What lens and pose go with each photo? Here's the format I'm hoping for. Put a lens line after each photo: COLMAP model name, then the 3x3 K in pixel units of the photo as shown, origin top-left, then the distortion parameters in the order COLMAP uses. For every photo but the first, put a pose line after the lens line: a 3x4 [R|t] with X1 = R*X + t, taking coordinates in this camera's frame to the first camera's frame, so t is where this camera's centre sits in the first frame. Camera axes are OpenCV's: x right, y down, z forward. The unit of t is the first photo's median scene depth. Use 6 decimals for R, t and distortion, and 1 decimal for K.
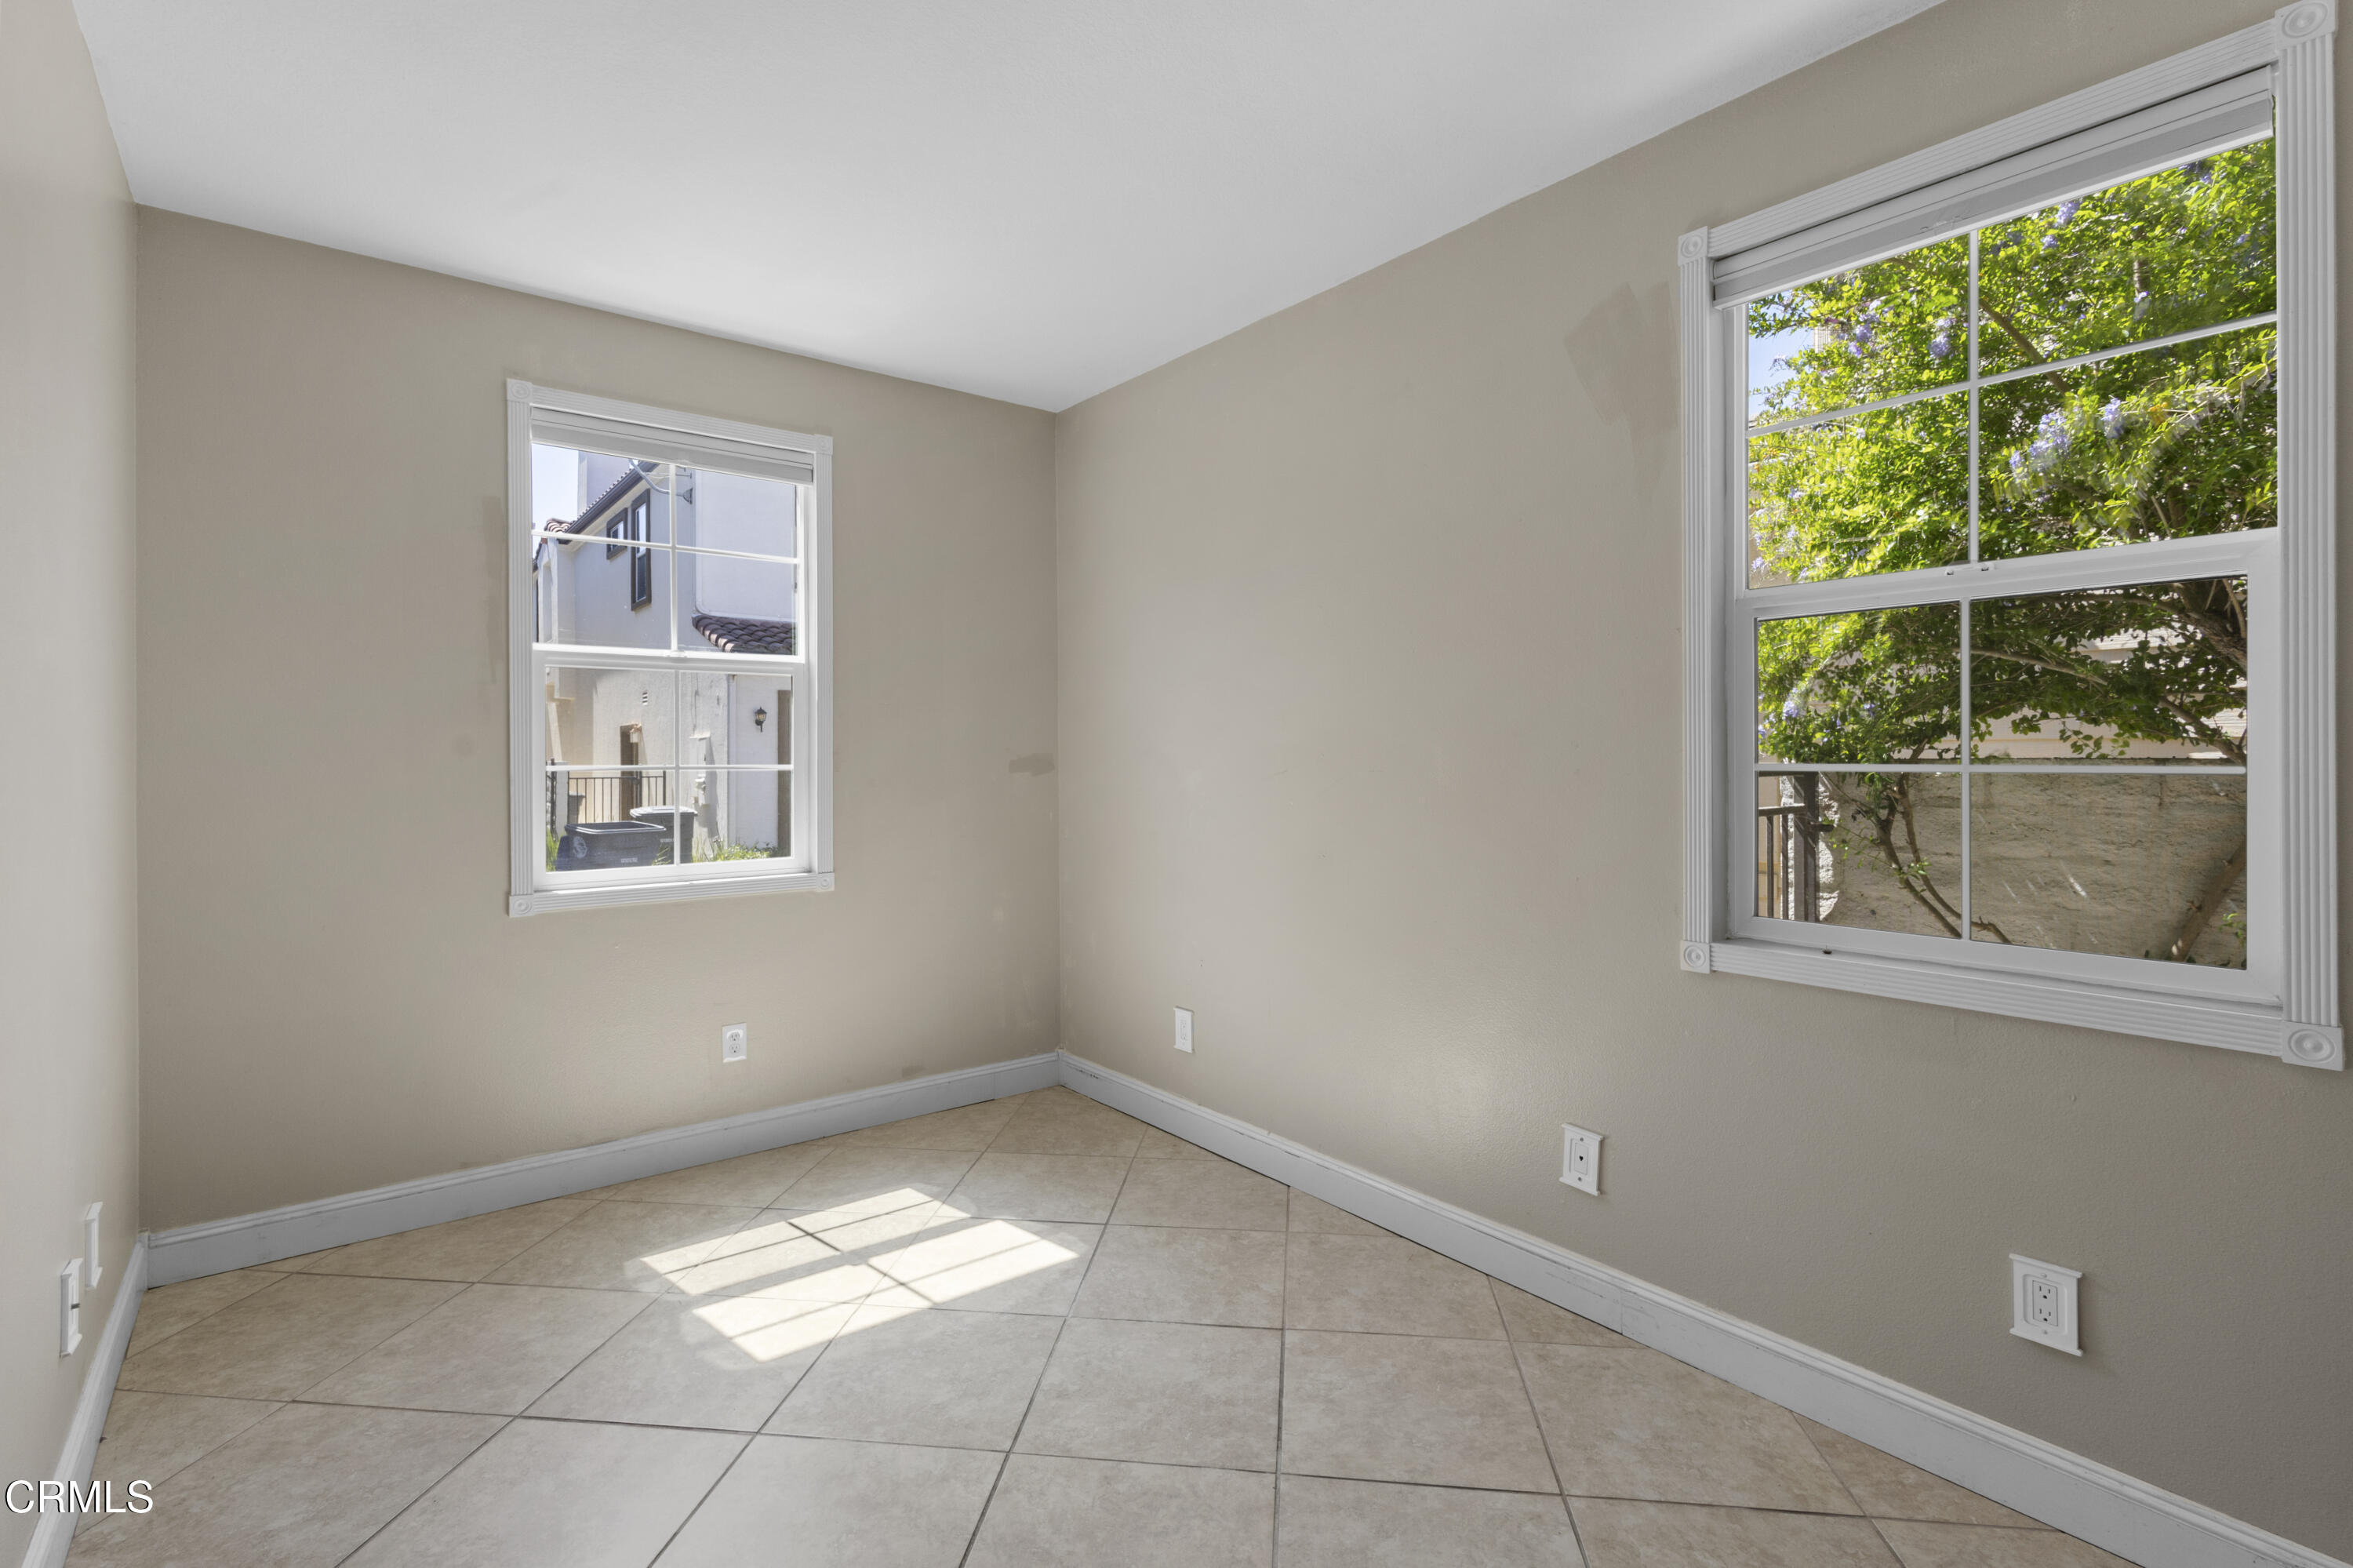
lens RADIAL K [[1085.5, 0, 1168.6], [0, 1085.5, 766.2], [0, 0, 1]] dist [0.013106, -0.003683]
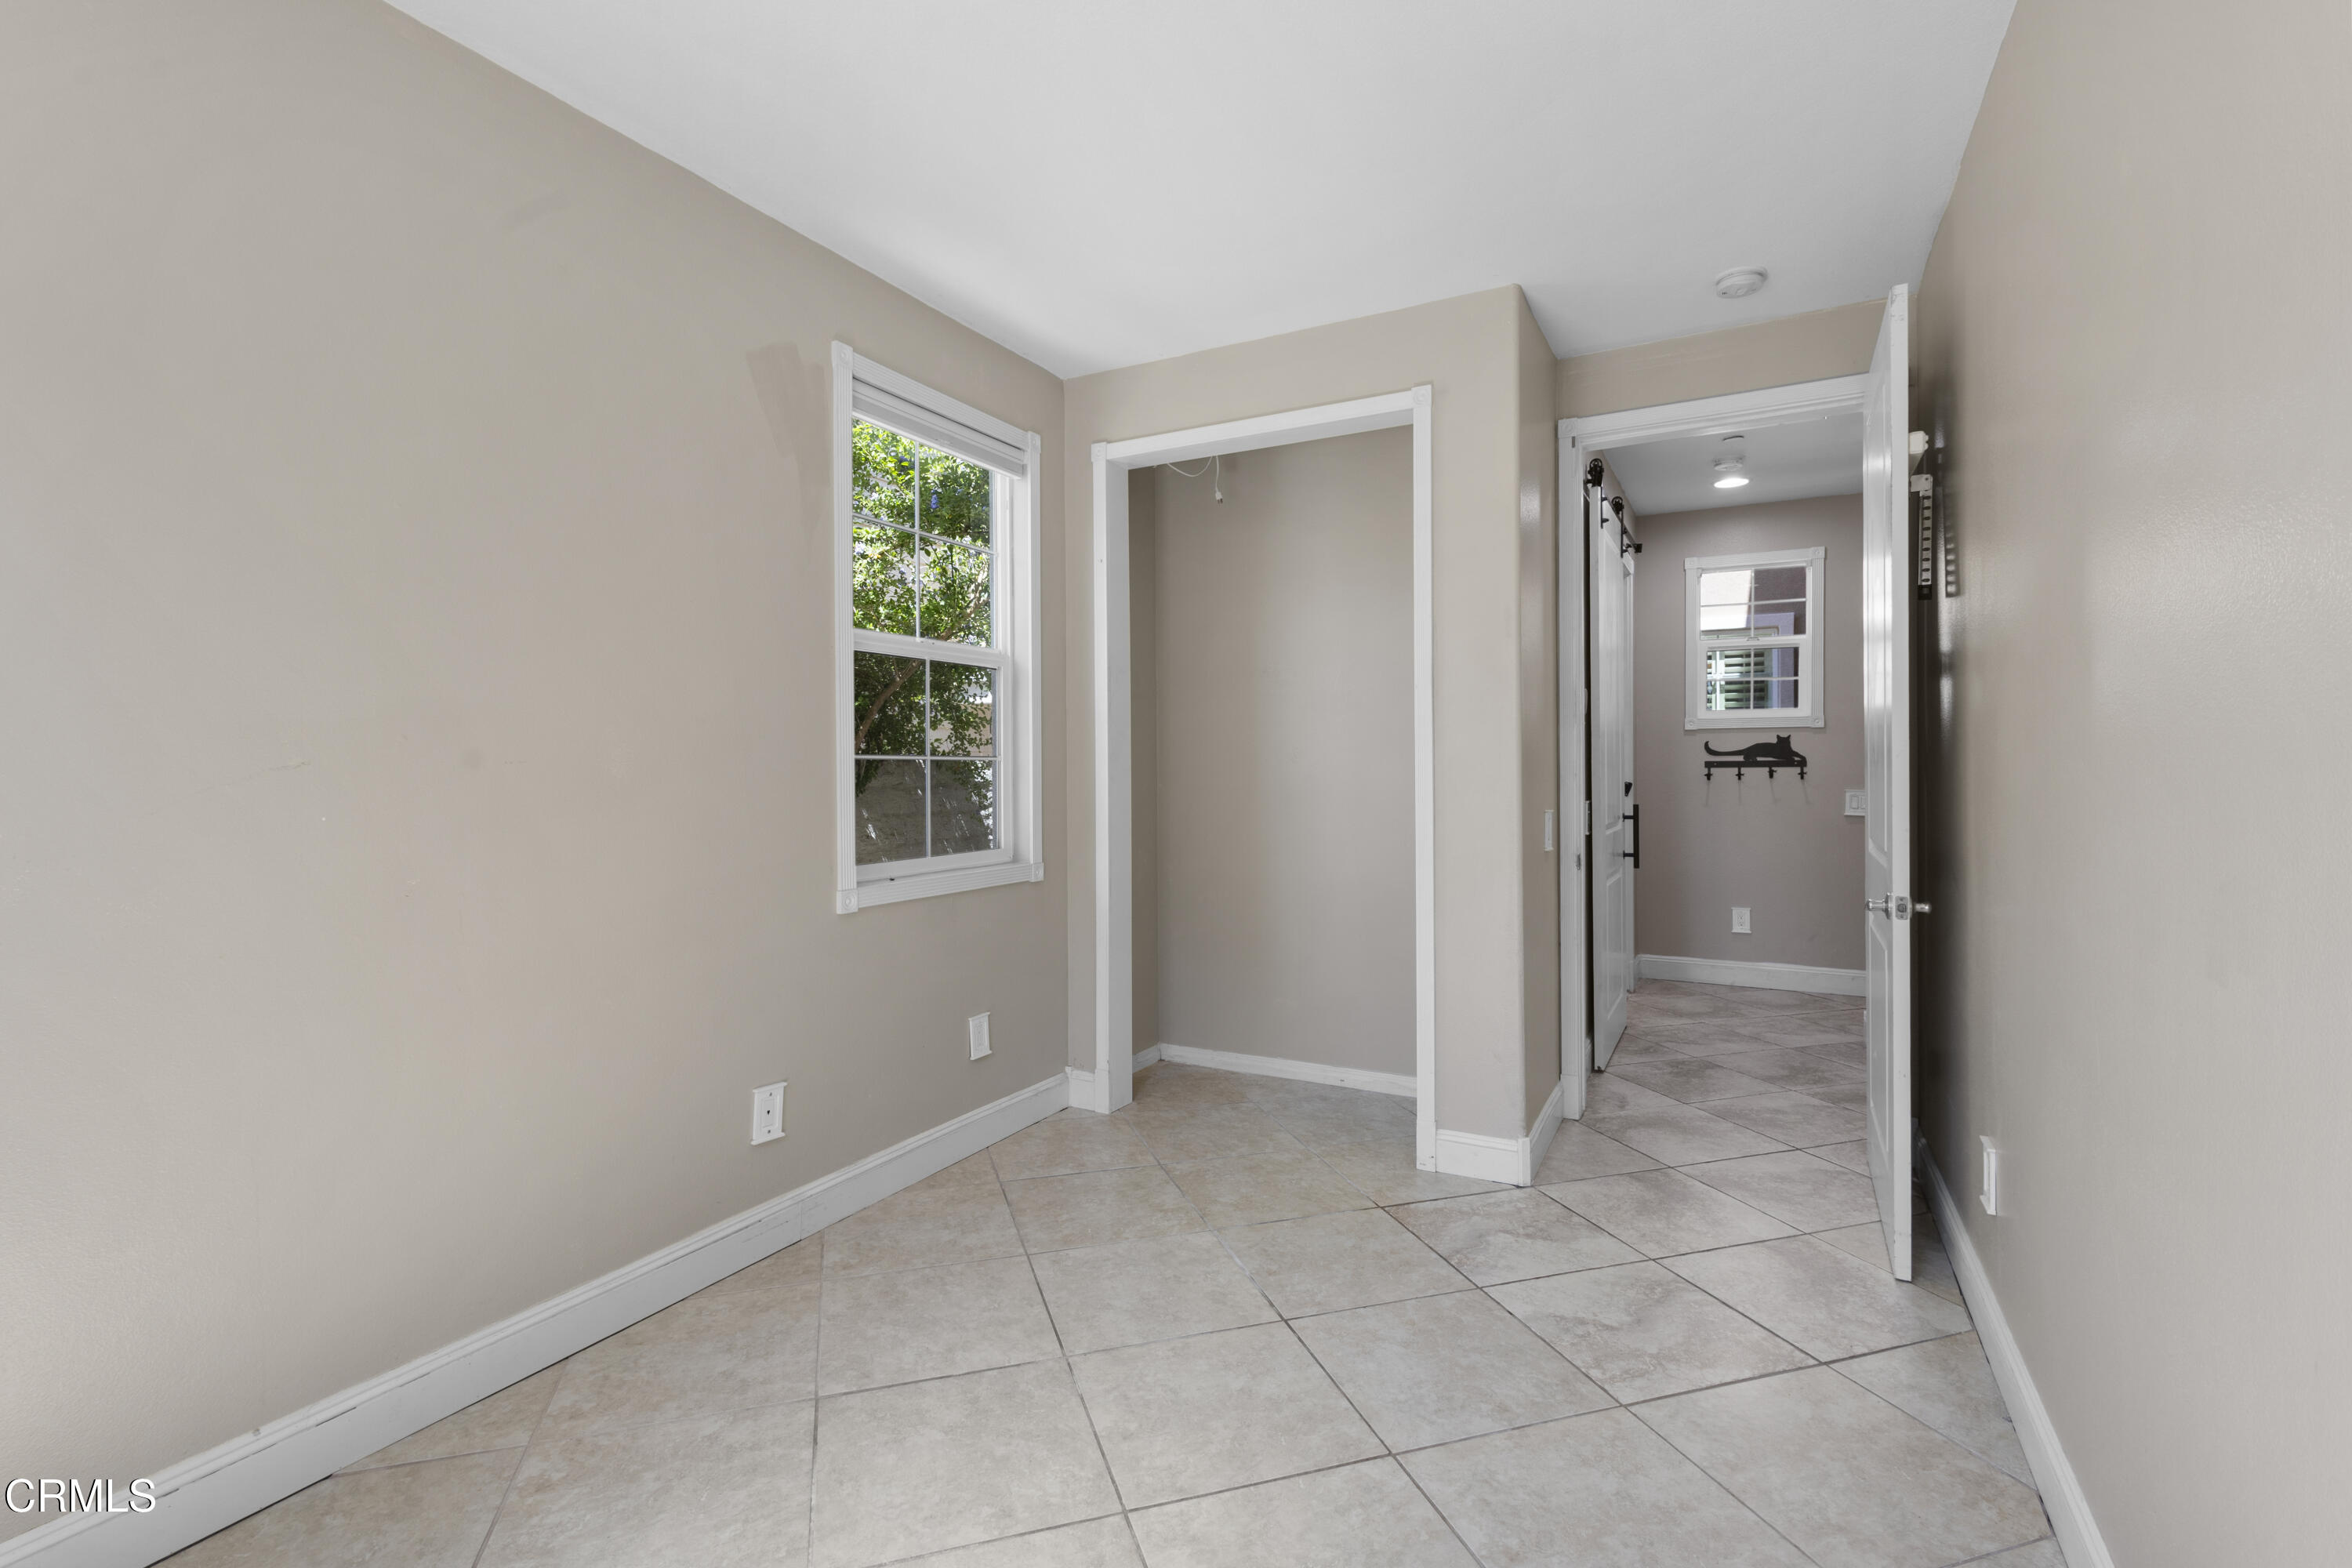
lens RADIAL K [[1085.0, 0, 1169.5], [0, 1085.0, 772.0], [0, 0, 1]] dist [0.013106, -0.003683]
pose [[-0.396970, -0.001743, 0.917830, -0.867811], [0.017083, 0.999811, 0.009288, 0.015138], [-0.917673, 0.019366, -0.396865, 1.162822]]
